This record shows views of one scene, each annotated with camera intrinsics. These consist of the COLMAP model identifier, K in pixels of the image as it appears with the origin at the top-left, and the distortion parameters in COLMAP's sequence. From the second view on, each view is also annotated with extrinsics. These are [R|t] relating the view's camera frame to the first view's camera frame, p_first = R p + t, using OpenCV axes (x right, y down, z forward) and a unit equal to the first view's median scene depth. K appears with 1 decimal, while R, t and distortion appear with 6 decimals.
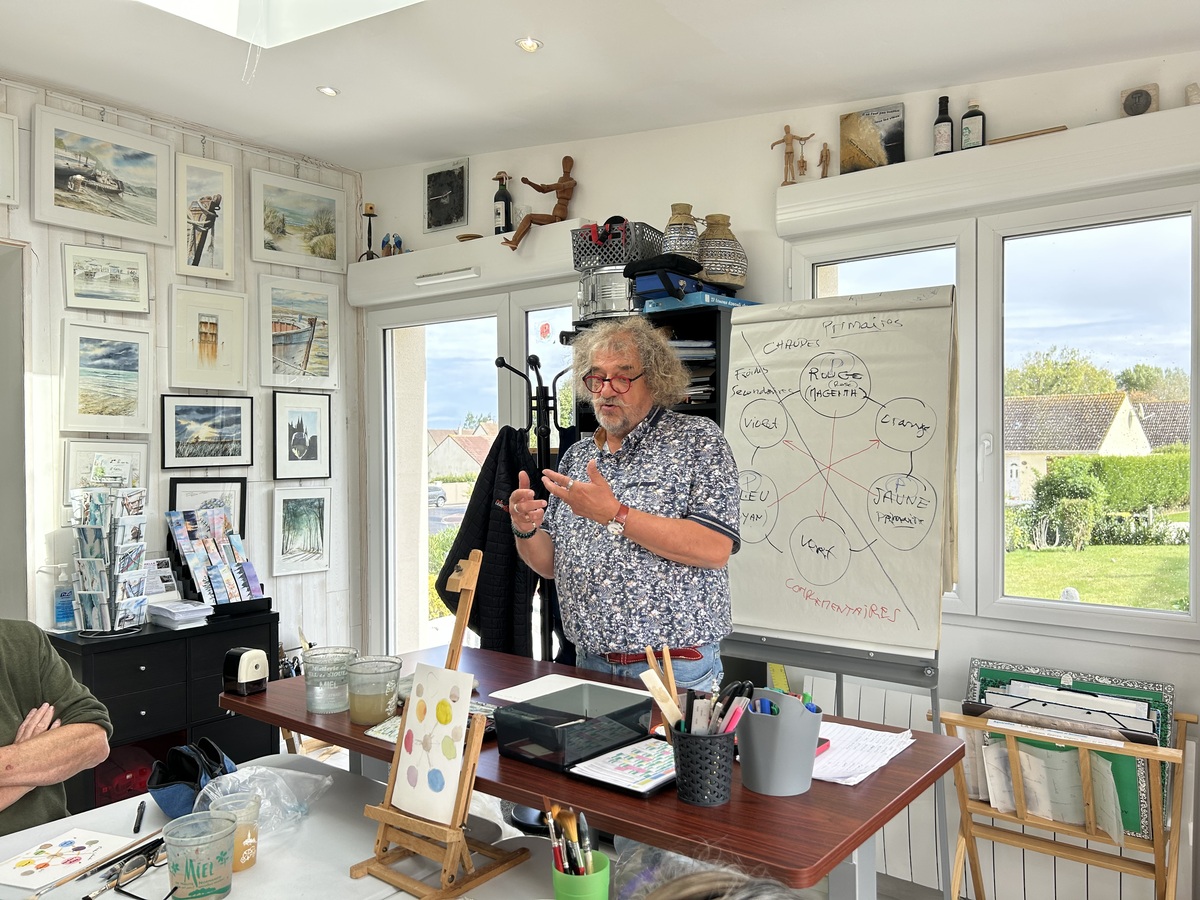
lens RADIAL K [[918.0, 0, 604.1], [0, 918.0, 465.2], [0, 0, 1]] dist [0.028395, -0.000588]
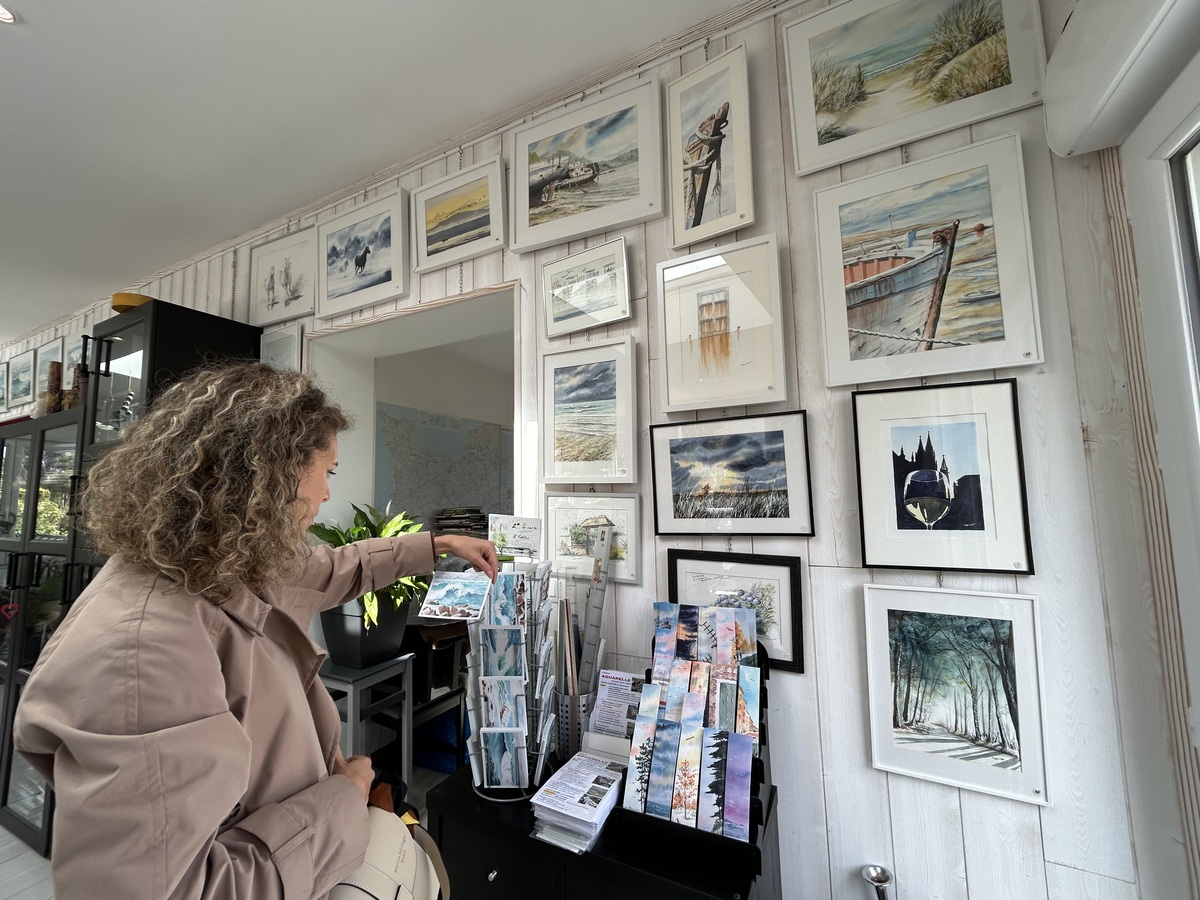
lens RADIAL K [[486.1, 0, 600.0], [0, 486.1, 450.0], [0, 0, 1]] dist [0.001335, 0.000454]
pose [[0.198612, -0.090172, -0.975921, -0.131006], [-0.004009, 0.995675, -0.092813, -0.024137], [0.980070, 0.022346, 0.197391, 0.866793]]
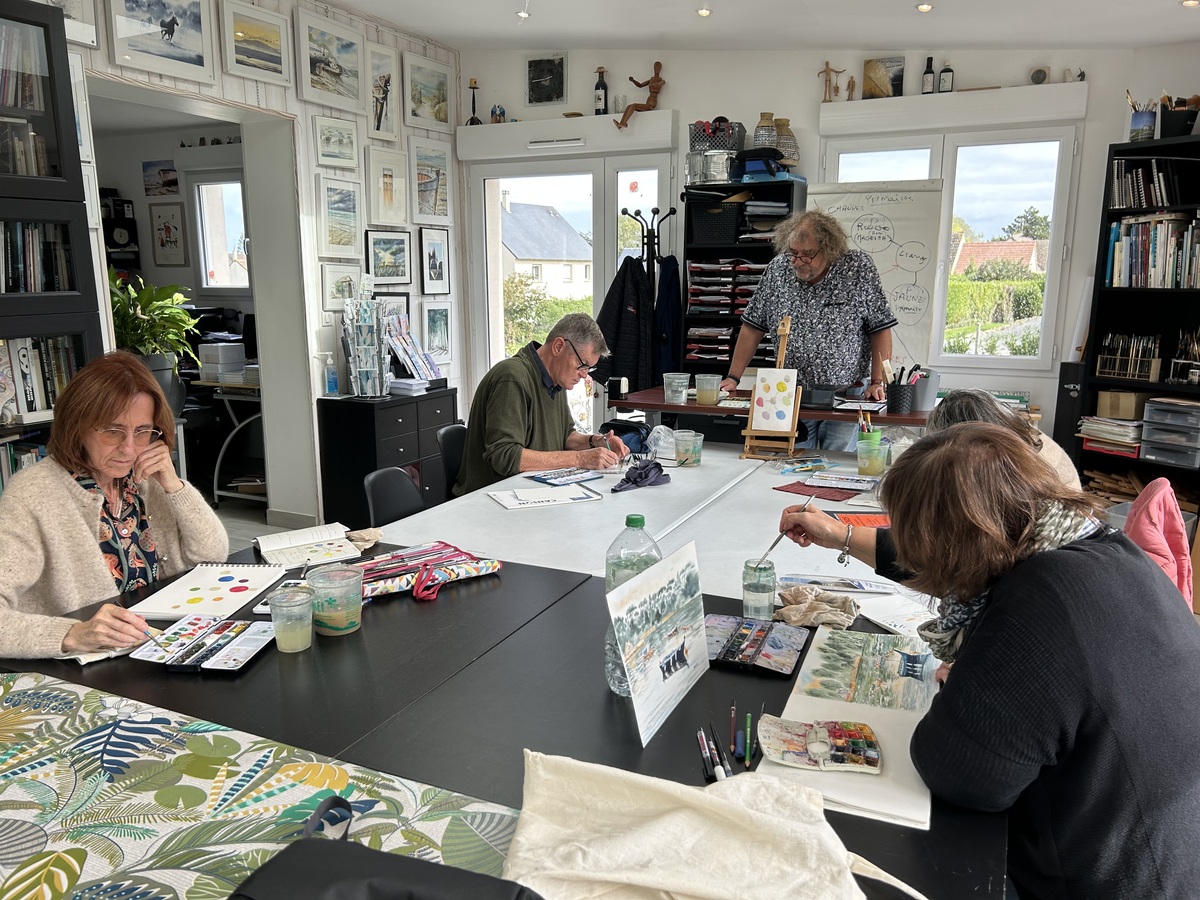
lens RADIAL K [[918.0, 0, 604.1], [0, 918.0, 465.2], [0, 0, 1]] dist [0.028395, -0.000588]
pose [[0.973954, -0.043840, 0.222466, -0.441750], [0.002479, 0.983131, 0.182885, 0.016986], [-0.226731, -0.177571, 0.957634, -0.439144]]
